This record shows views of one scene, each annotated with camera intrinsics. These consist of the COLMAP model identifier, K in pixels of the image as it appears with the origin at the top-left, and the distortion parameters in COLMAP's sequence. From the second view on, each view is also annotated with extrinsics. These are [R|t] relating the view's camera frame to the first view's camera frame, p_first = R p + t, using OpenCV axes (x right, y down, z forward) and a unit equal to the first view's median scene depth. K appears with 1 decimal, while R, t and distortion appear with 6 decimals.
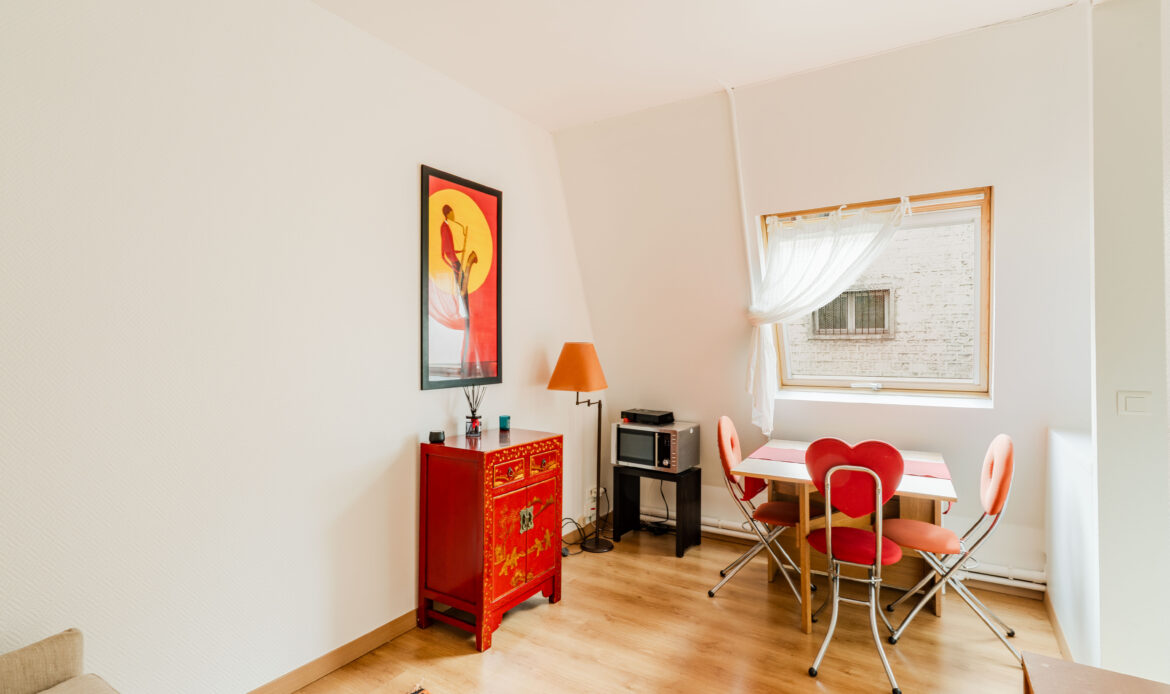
lens RADIAL K [[563.5, 0, 588.8], [0, 563.5, 340.7], [0, 0, 1]] dist [0.002538, -0.001491]
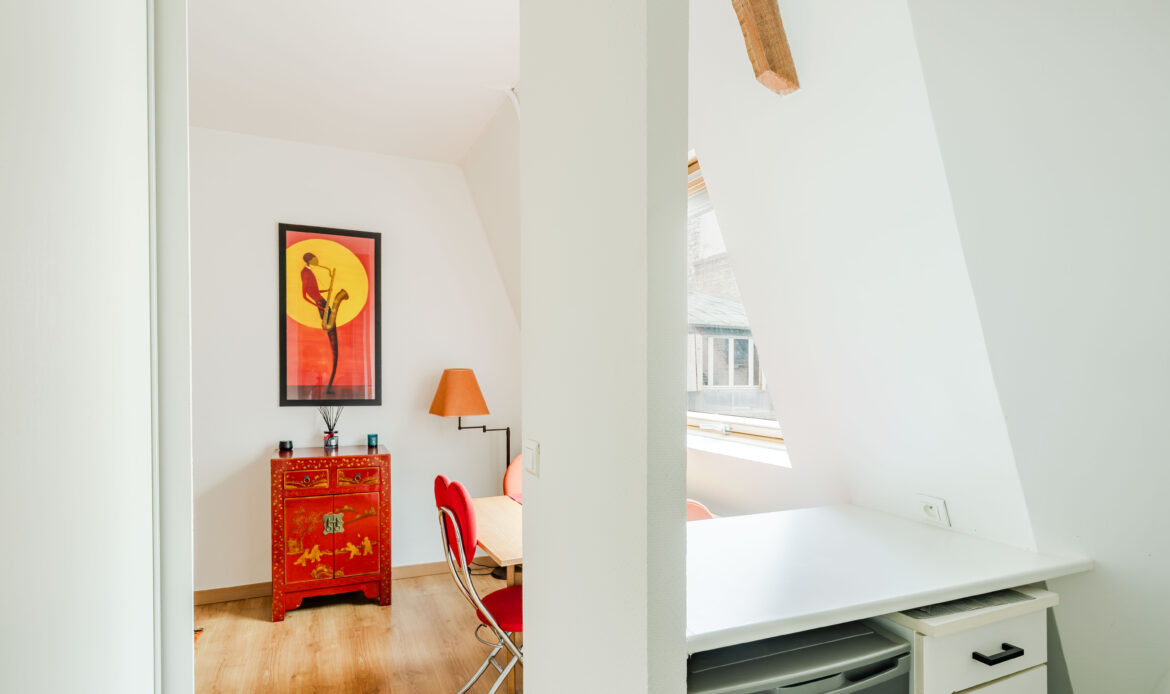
lens RADIAL K [[573.4, 0, 575.5], [0, 573.4, 386.3], [0, 0, 1]] dist [-0.001833, 0.000353]
pose [[0.833390, 0.019541, -0.552340, 0.875999], [-0.003011, 0.999520, 0.030818, 0.001896], [0.552678, -0.024021, 0.833049, 0.290869]]
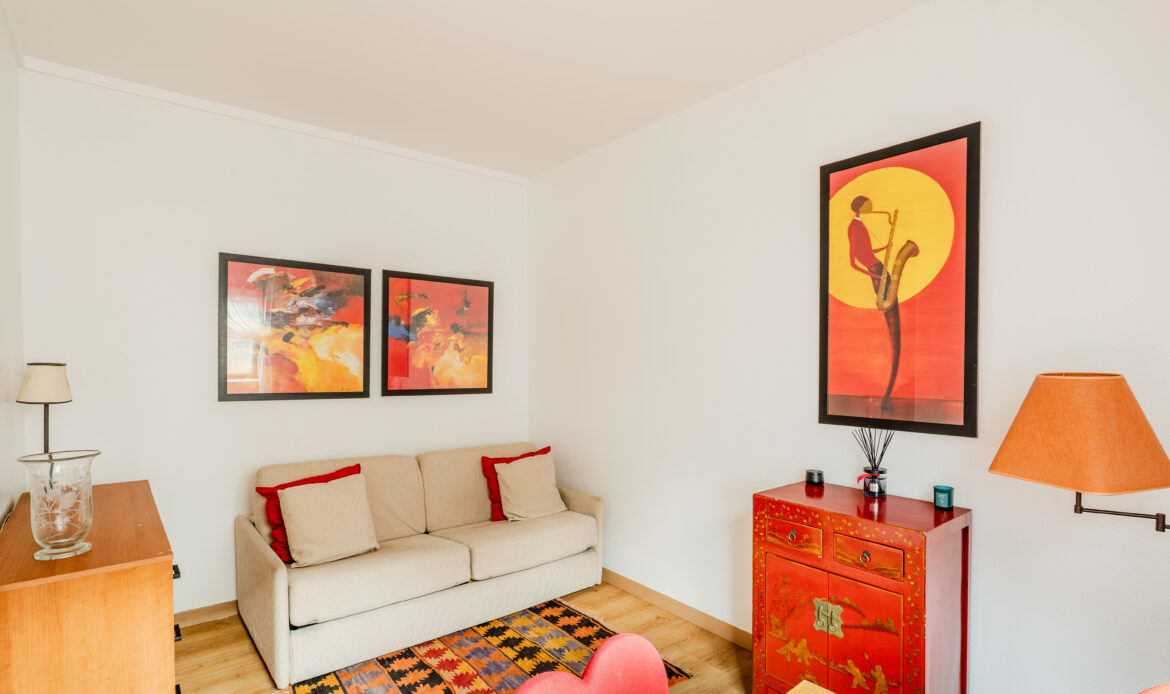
lens RADIAL K [[563.5, 0, 581.4], [0, 563.5, 381.7], [0, 0, 1]] dist [0.002538, -0.001491]
pose [[-0.316828, 0.029454, -0.948025, 0.619123], [-0.003265, 0.999478, 0.032144, -0.004401], [0.948477, 0.013279, -0.316567, 0.867665]]
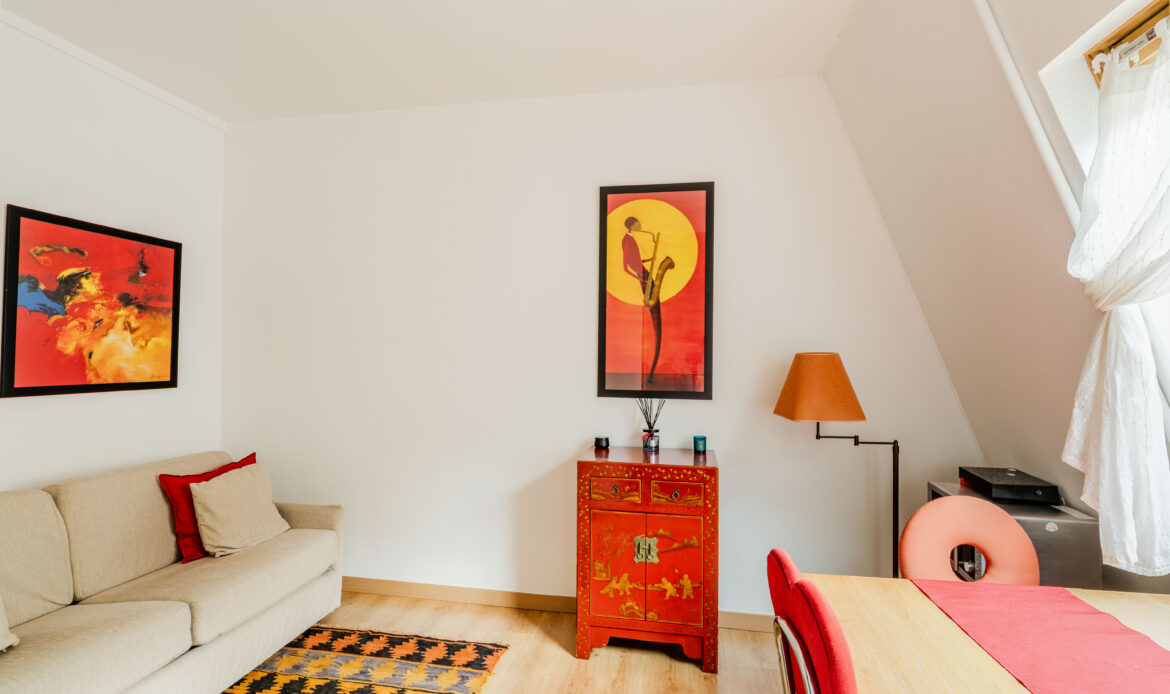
lens RADIAL K [[563.5, 0, 589.8], [0, 563.5, 353.2], [0, 0, 1]] dist [0.002538, -0.001491]
pose [[0.374126, -0.004166, -0.927368, 0.645446], [-0.001051, 0.999987, -0.004916, 0.008550], [0.927377, 0.002813, 0.374117, 0.544928]]
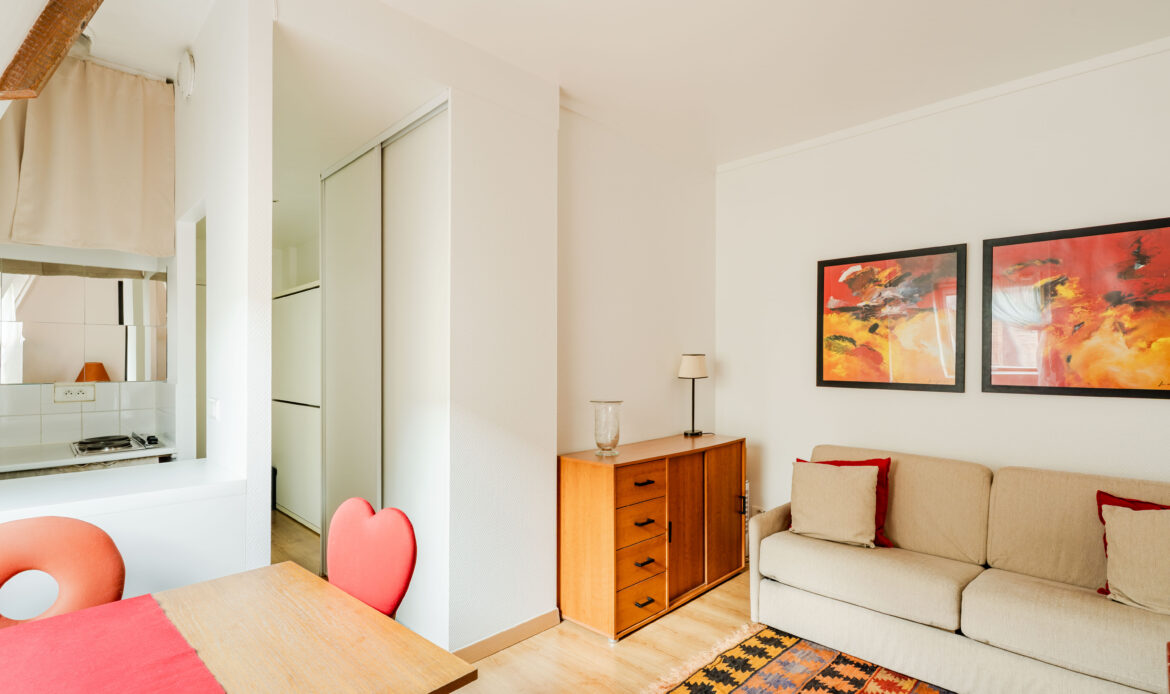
lens RADIAL K [[563.5, 0, 580.1], [0, 563.5, 364.7], [0, 0, 1]] dist [0.002538, -0.001491]
pose [[-0.974753, 0.000375, 0.223286, 0.086434], [0.002761, 0.999942, 0.010375, 0.006123], [-0.223269, 0.010729, -0.974698, 1.221841]]
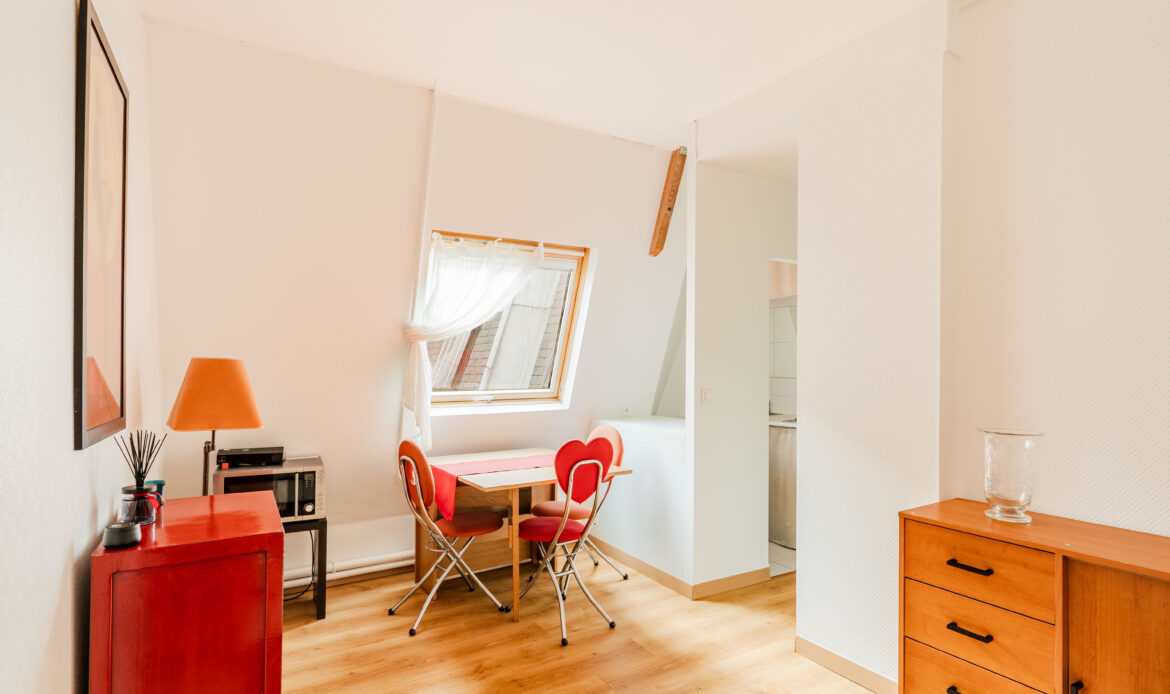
lens RADIAL K [[563.5, 0, 578.5], [0, 563.5, 371.7], [0, 0, 1]] dist [0.002538, -0.001491]
pose [[0.449065, -0.008861, 0.893455, -0.501750], [-0.006228, 0.999895, 0.013047, 0.011031], [-0.893477, -0.011424, 0.448963, 0.367251]]
